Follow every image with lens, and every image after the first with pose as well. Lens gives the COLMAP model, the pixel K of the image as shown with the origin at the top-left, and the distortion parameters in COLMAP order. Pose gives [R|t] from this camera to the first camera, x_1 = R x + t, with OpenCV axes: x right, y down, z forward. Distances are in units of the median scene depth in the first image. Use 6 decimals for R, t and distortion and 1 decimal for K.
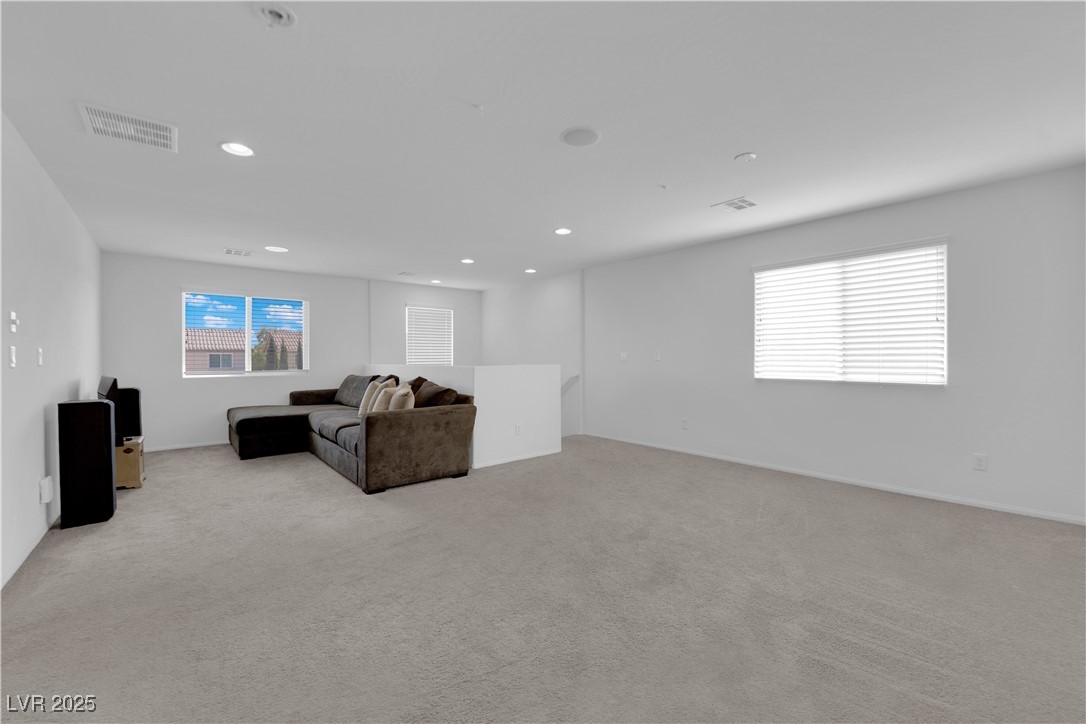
lens RADIAL K [[437.2, 0, 542.9], [0, 437.2, 360.8], [0, 0, 1]] dist [-0.010725, -0.002339]
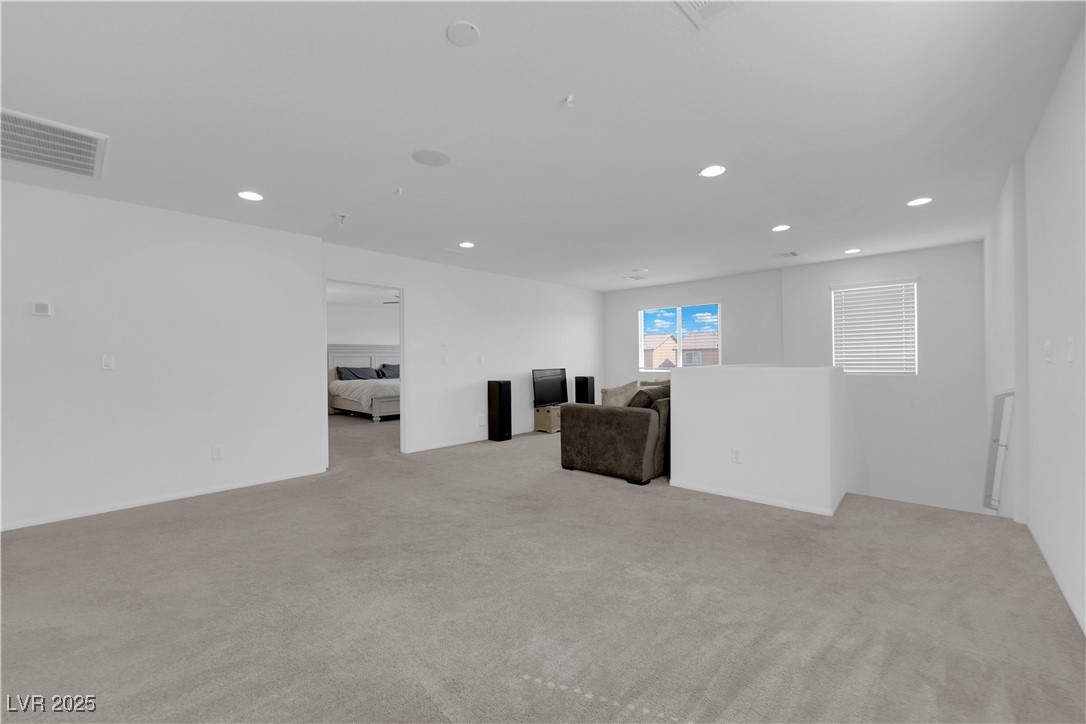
lens RADIAL K [[437.2, 0, 543.6], [0, 437.2, 361.0], [0, 0, 1]] dist [-0.010725, -0.002339]
pose [[0.128601, 0.005648, -0.991680, 0.415208], [0.003954, 0.999973, 0.006208, -0.003914], [0.991689, -0.004719, 0.128575, 0.394840]]
